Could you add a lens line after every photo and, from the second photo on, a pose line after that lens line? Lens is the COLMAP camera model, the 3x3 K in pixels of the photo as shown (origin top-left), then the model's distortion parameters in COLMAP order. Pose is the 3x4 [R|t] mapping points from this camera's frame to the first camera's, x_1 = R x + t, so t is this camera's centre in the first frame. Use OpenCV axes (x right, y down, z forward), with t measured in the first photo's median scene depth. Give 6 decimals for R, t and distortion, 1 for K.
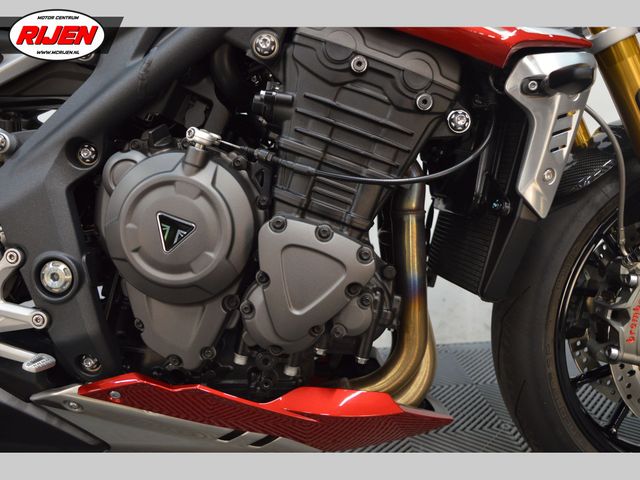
lens RADIAL K [[561.3, 0, 320.0], [0, 561.3, 240.0], [0, 0, 1]] dist [-0.083470, -0.001181]
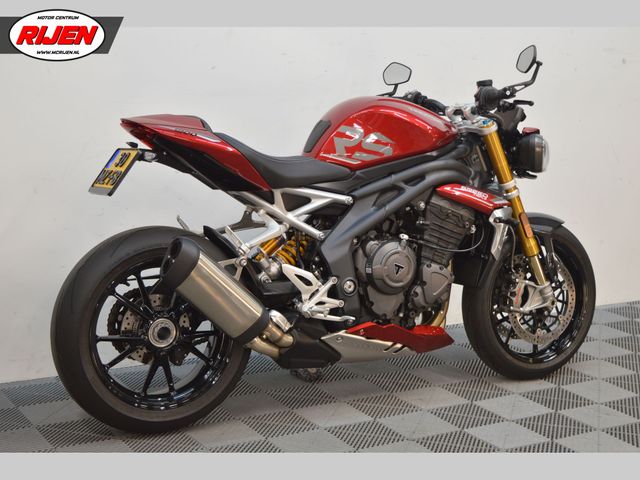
lens RADIAL K [[1118.9, 0, 320.0], [0, 1118.9, 240.0], [0, 0, 1]] dist [-0.021708, -0.035024]
pose [[0.880728, -0.020935, 0.473160, -3.375456], [0.023973, 0.999713, -0.000389, -0.173439], [-0.473016, 0.011686, 0.880976, -3.980080]]
